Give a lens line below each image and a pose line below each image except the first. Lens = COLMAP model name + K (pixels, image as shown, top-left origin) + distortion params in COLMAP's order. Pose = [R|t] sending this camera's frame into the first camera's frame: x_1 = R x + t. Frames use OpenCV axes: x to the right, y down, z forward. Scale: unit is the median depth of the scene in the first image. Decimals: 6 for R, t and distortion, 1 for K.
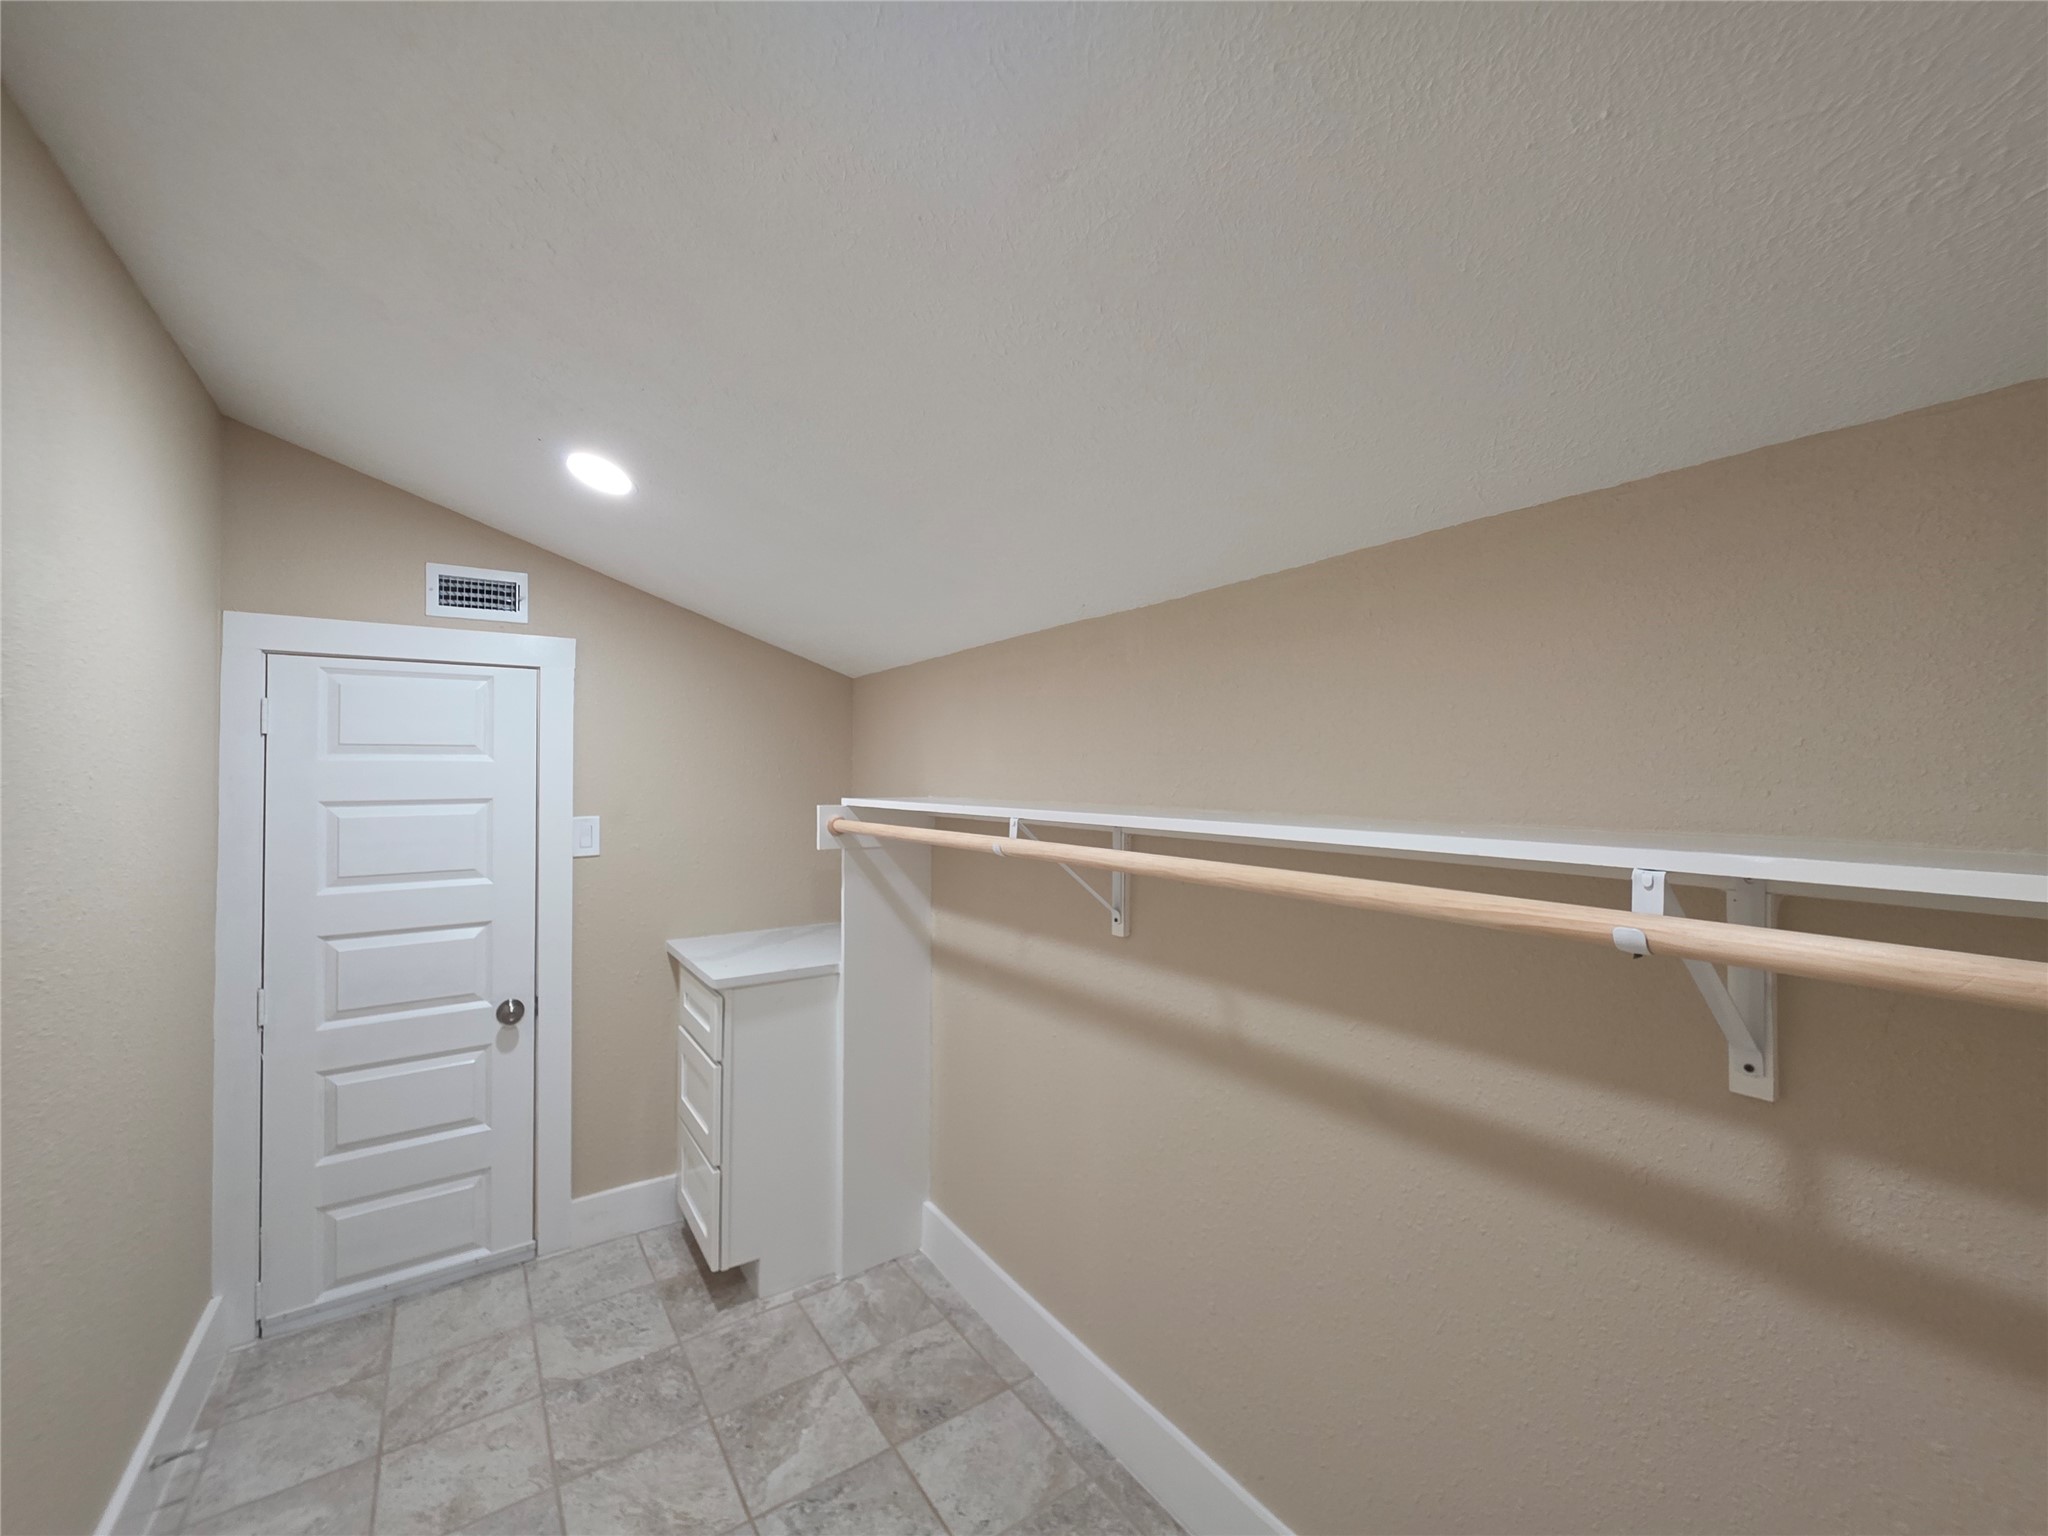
lens RADIAL K [[815.7, 0, 1025.7], [0, 815.7, 757.1], [0, 0, 1]] dist [0.000584, -0.000324]
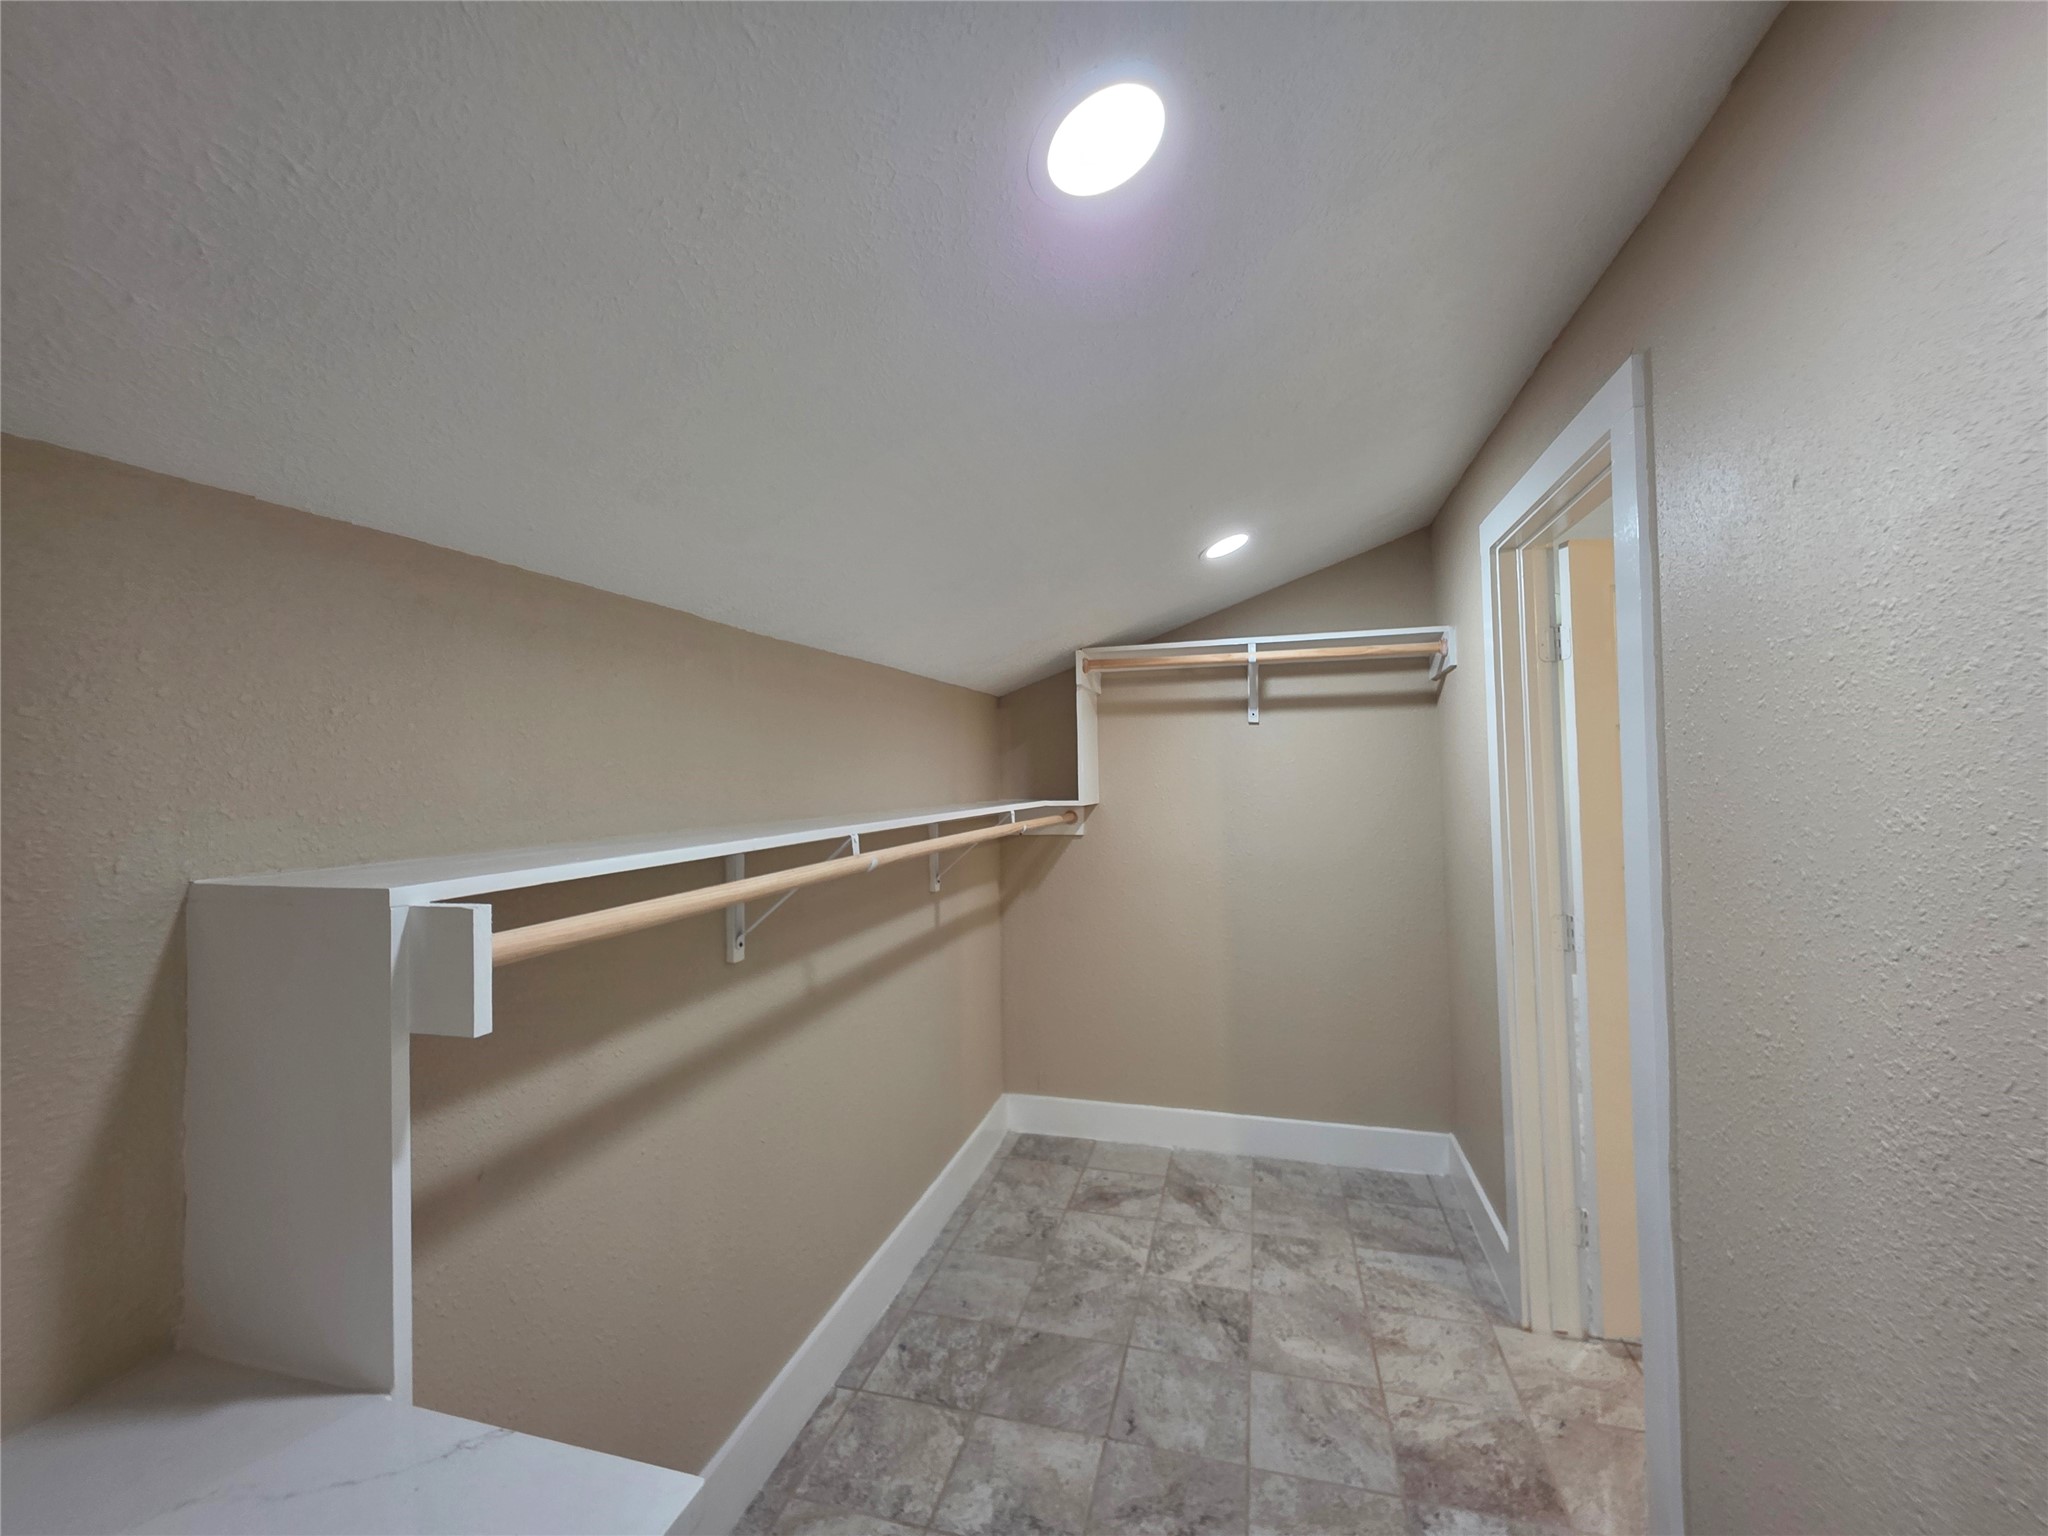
lens RADIAL K [[815.7, 0, 1025.7], [0, 815.7, 757.1], [0, 0, 1]] dist [0.000584, -0.000324]
pose [[-0.629288, 0.034433, 0.776409, -0.938073], [0.005376, 0.999187, -0.039956, 0.020711], [-0.777153, -0.020970, -0.628962, 1.472768]]
